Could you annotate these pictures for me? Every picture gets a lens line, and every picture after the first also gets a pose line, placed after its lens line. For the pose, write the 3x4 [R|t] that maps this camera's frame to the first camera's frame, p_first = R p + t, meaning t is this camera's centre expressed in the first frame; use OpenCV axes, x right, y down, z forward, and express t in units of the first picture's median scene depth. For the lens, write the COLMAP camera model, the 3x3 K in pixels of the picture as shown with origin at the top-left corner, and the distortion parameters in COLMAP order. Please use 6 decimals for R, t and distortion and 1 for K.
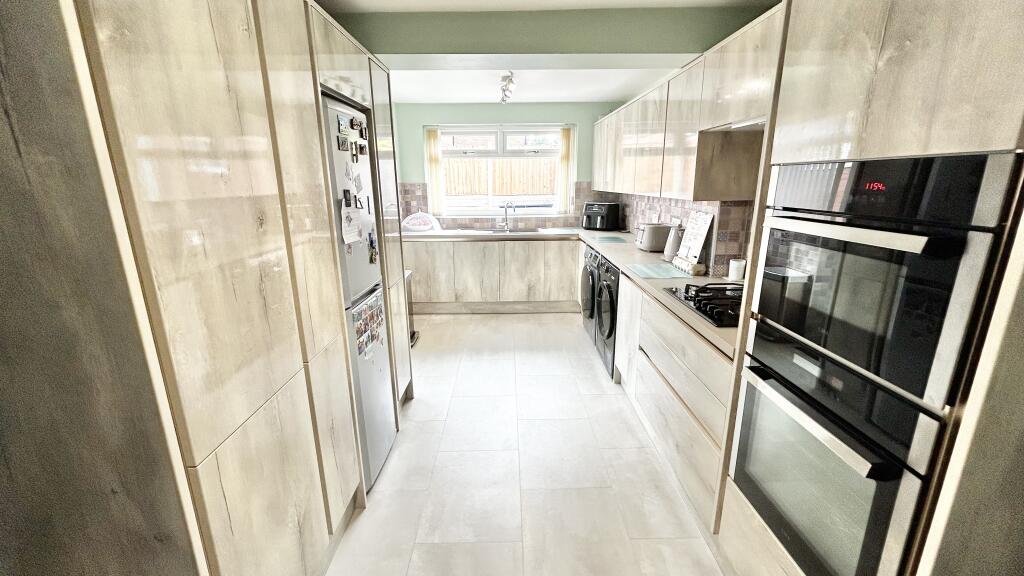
lens RADIAL K [[416.4, 0, 516.4], [0, 416.4, 288.2], [0, 0, 1]] dist [-0.003429, 0.000833]
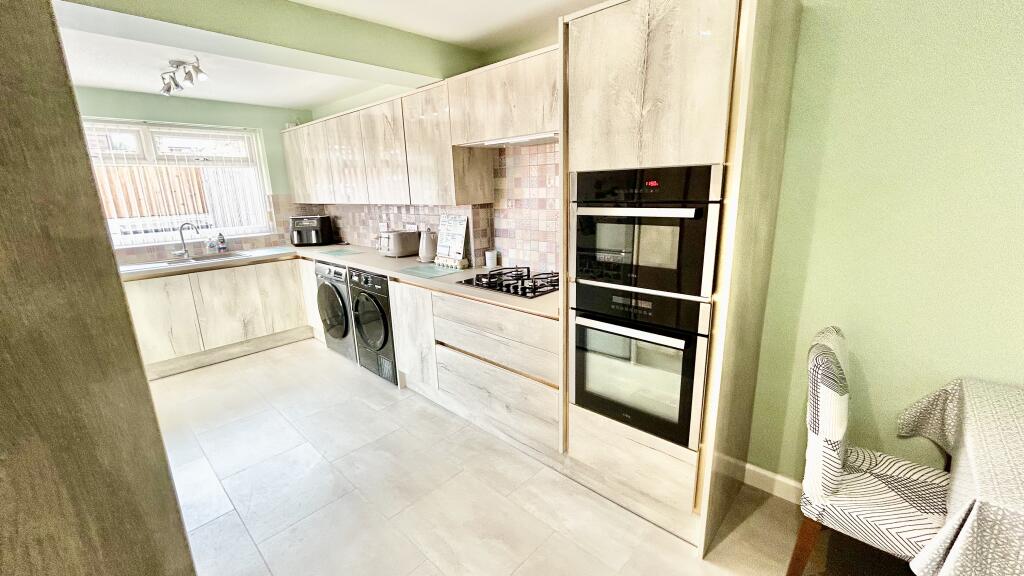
lens RADIAL K [[416.4, 0, 516.9], [0, 416.4, 288.0], [0, 0, 1]] dist [-0.003429, 0.000833]
pose [[0.698969, -0.179498, 0.692259, -0.276872], [0.200588, 0.978340, 0.051144, -0.008331], [-0.686445, 0.103111, 0.719835, 0.067039]]
